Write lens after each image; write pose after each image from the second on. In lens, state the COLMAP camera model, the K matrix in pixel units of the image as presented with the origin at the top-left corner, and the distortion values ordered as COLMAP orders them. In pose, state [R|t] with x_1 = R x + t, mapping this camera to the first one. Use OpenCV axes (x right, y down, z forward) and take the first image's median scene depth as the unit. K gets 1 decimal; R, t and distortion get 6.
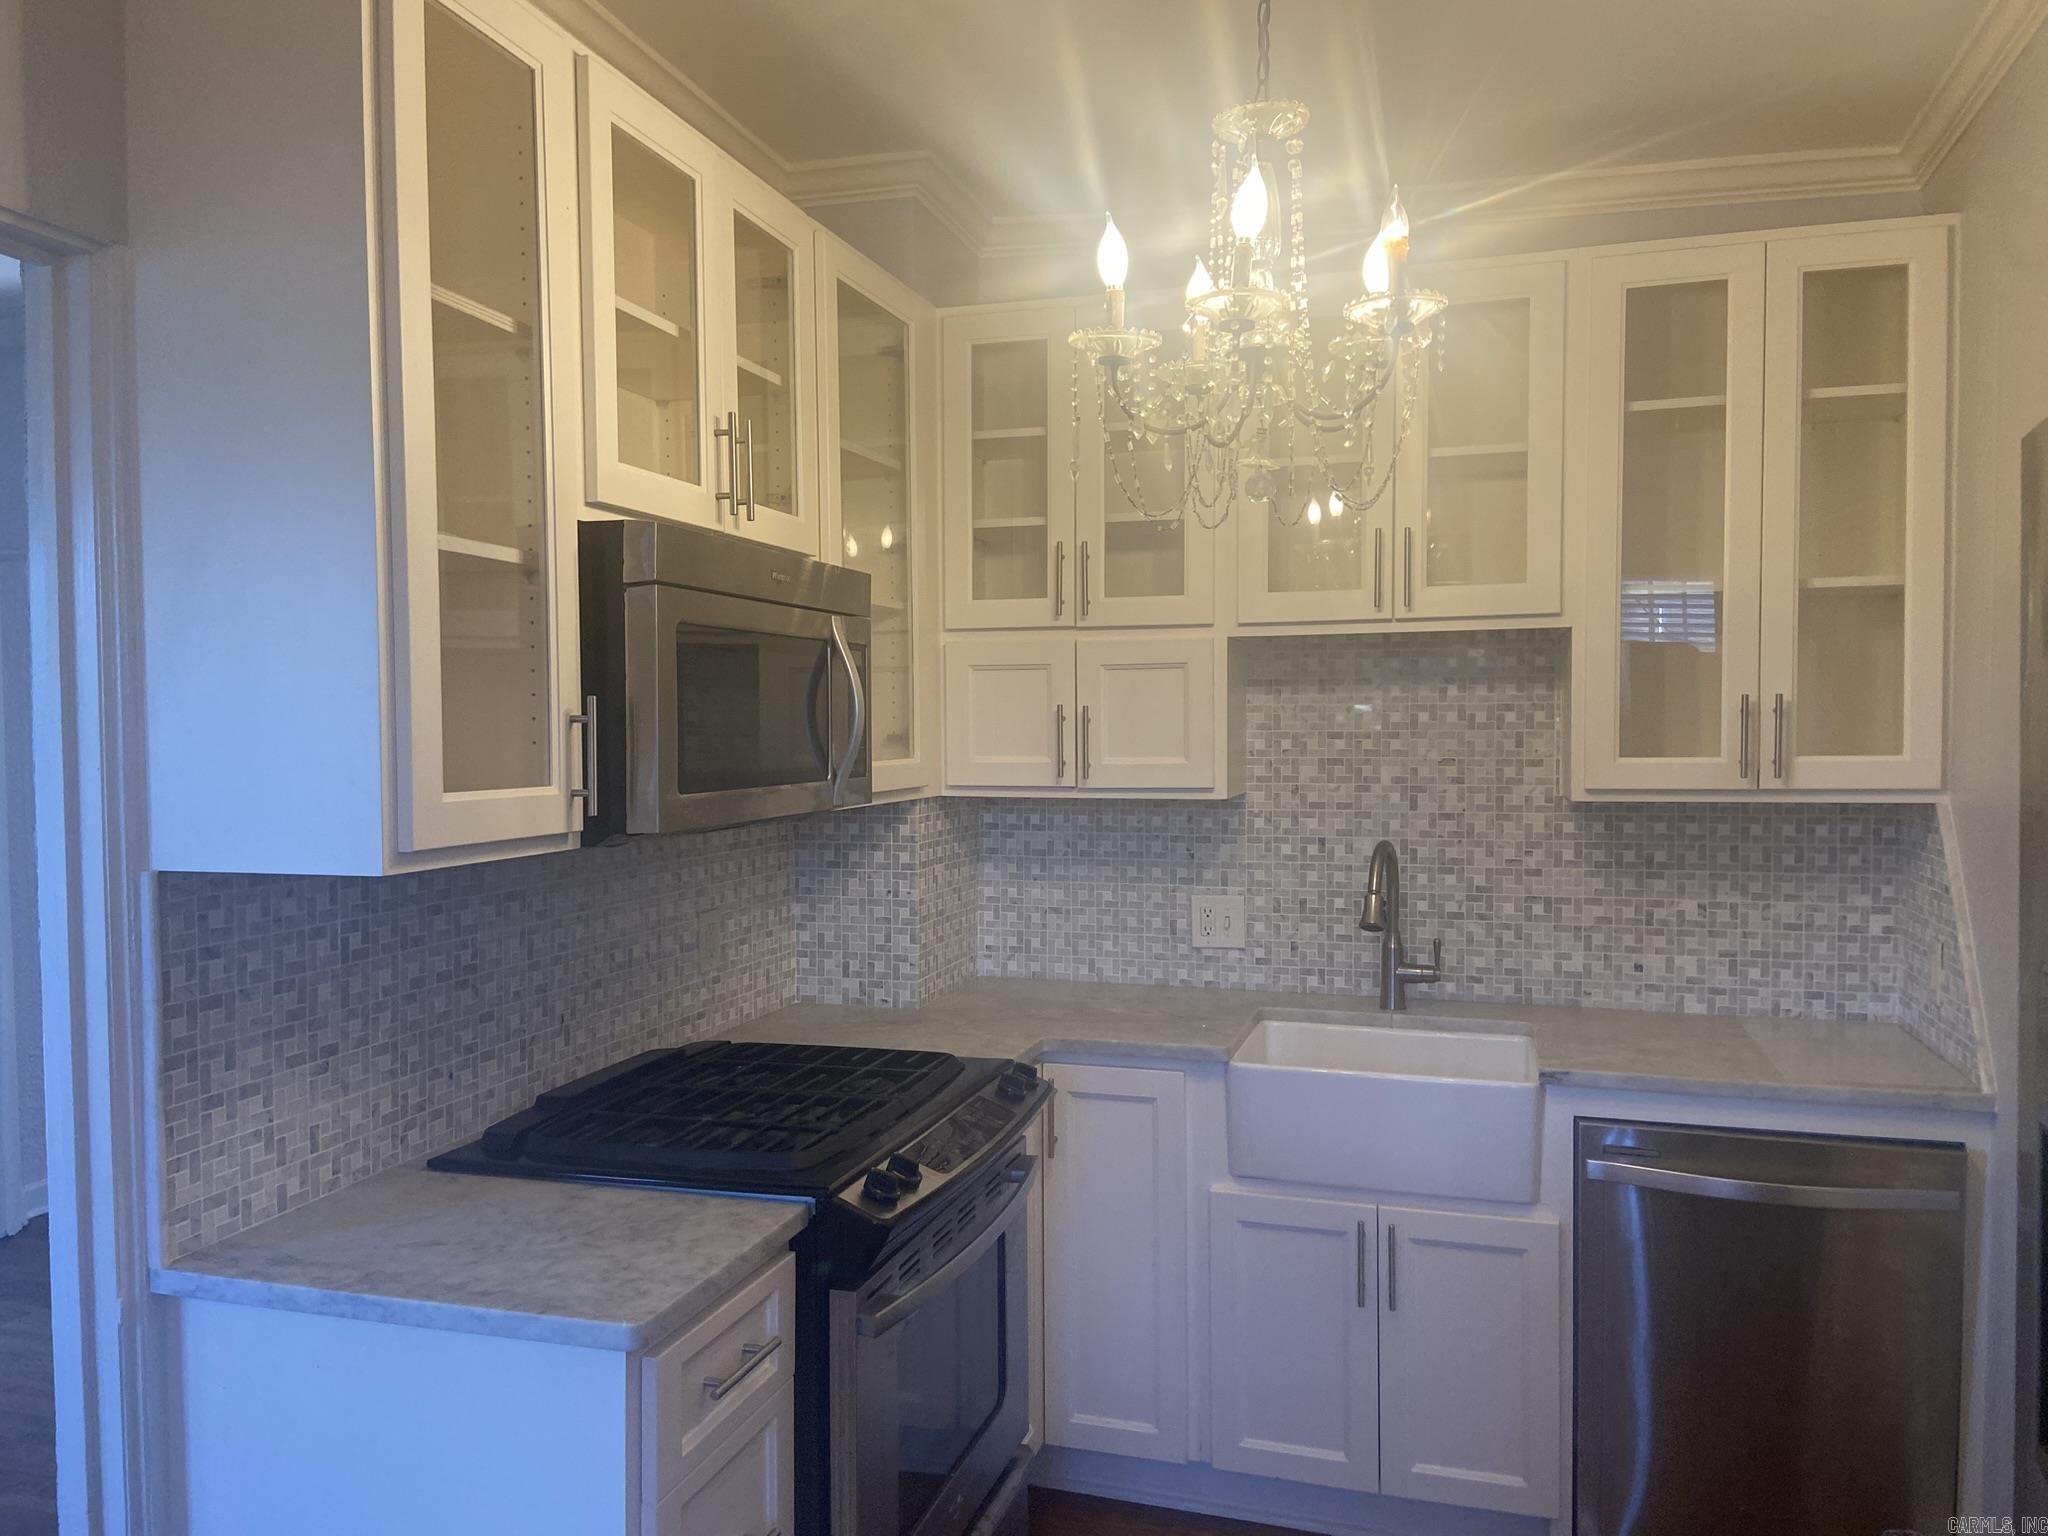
lens RADIAL K [[1532.3, 0, 1013.8], [0, 1532.3, 780.5], [0, 0, 1]] dist [0.122814, -0.139929]
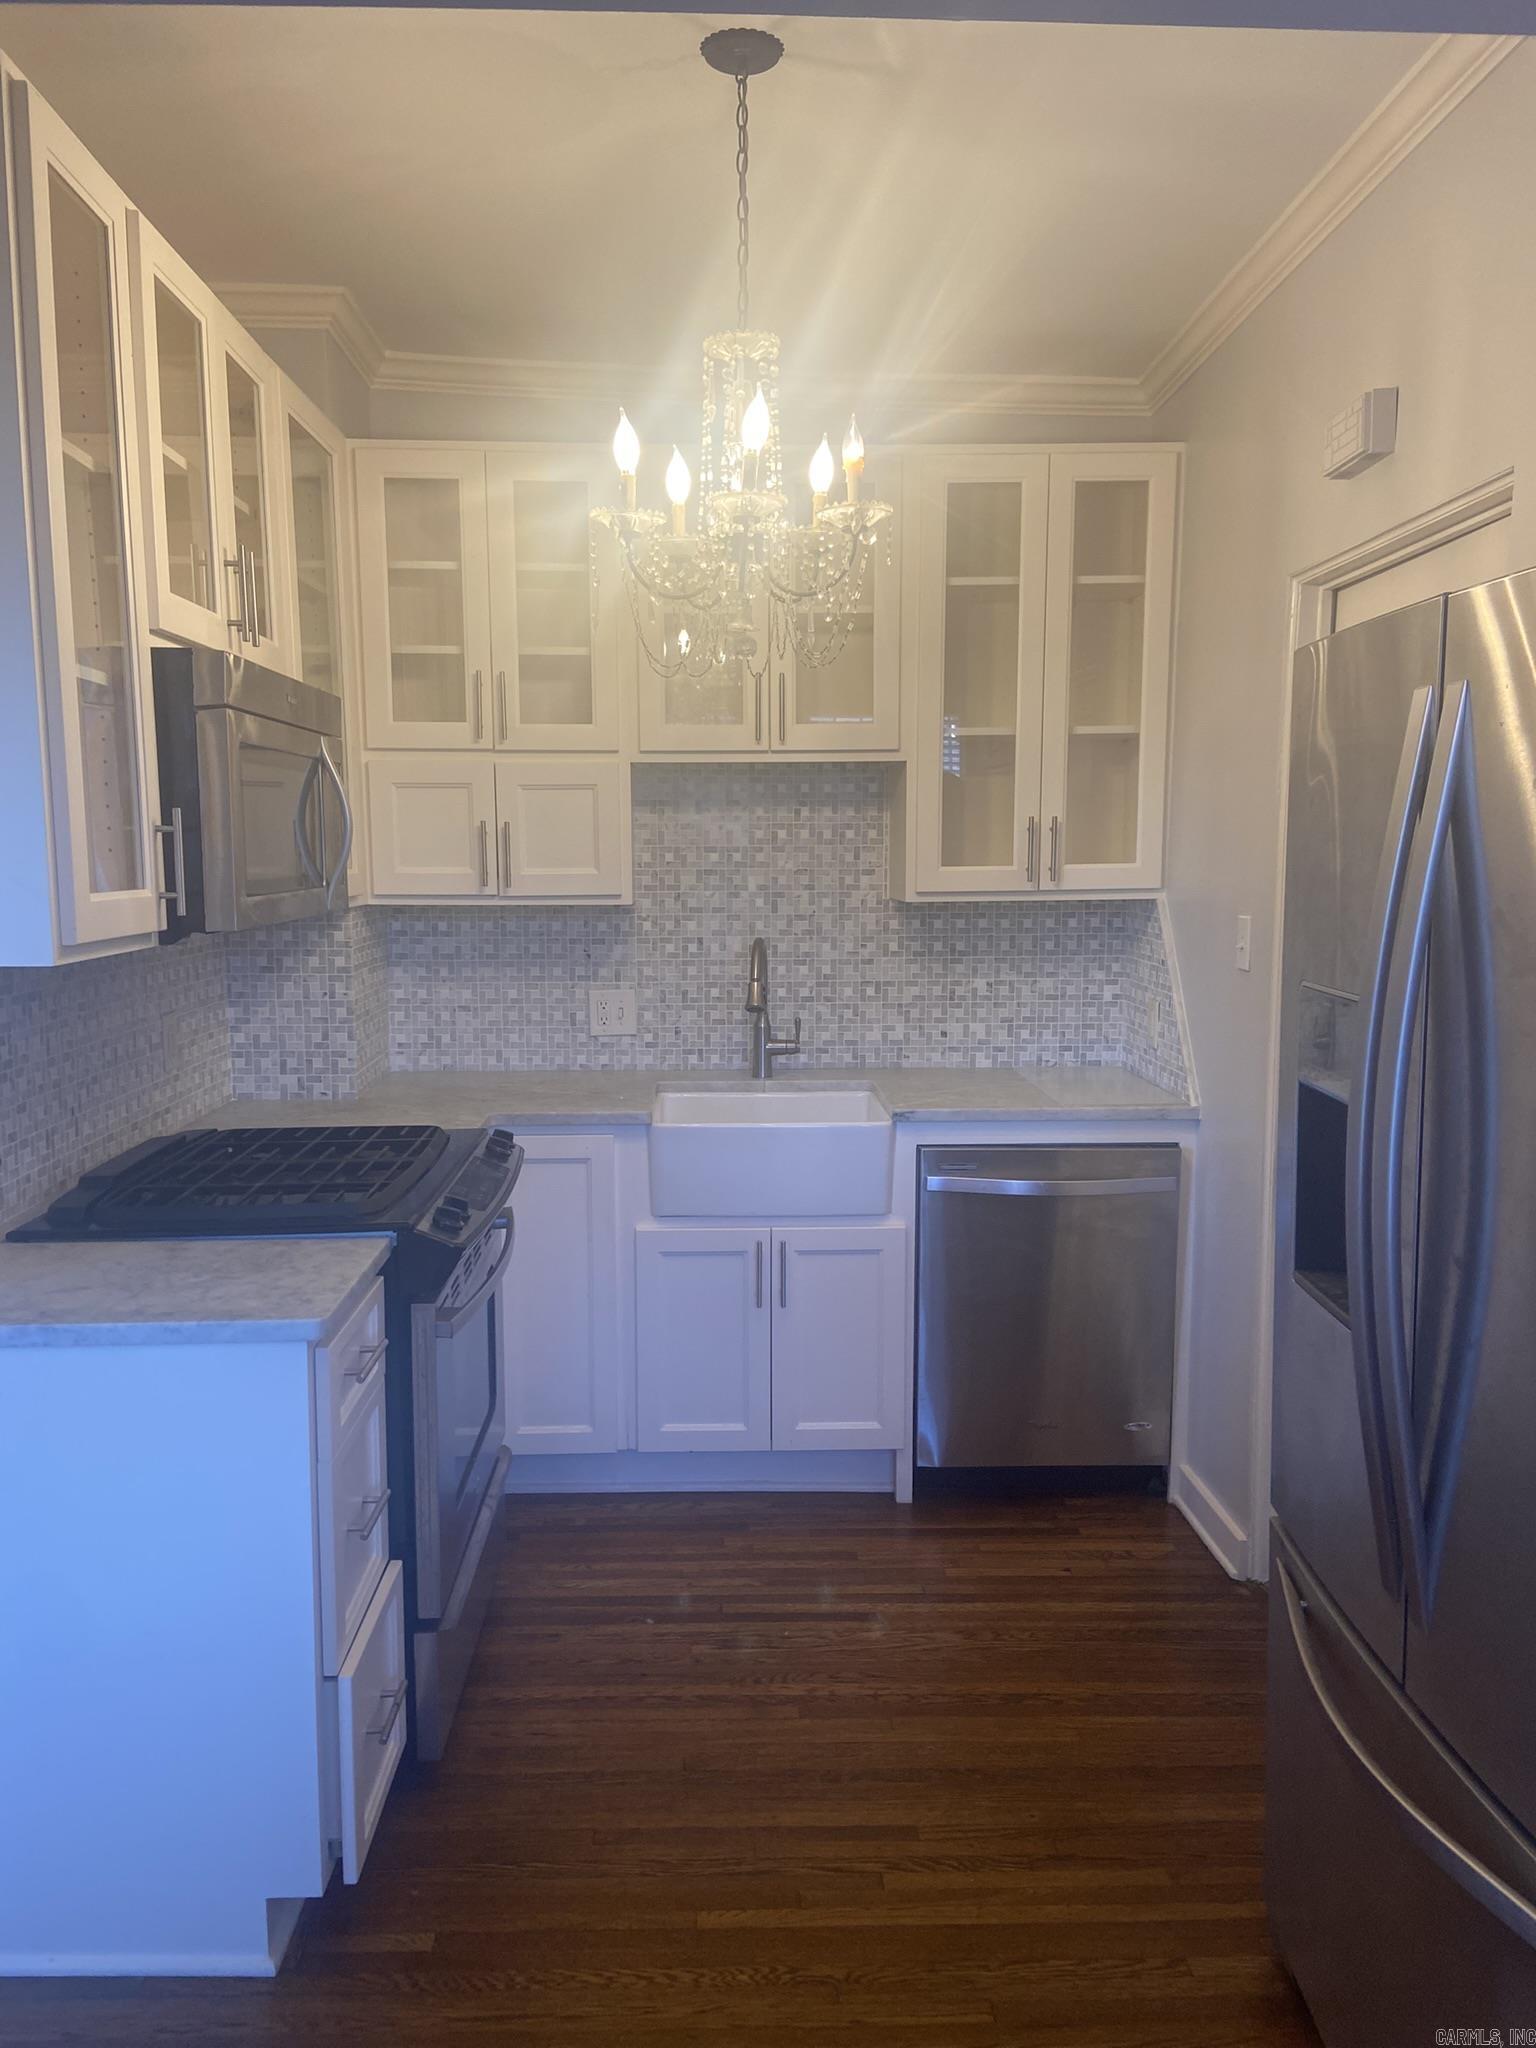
lens RADIAL K [[1532.3, 0, 748.4], [0, 1532.3, 1036.3], [0, 0, 1]] dist [0.122814, -0.139929]
pose [[0.946820, -0.038905, 0.319402, -0.149633], [0.010514, 0.995874, 0.090135, 0.007568], [-0.321591, -0.081983, 0.943323, -0.127877]]
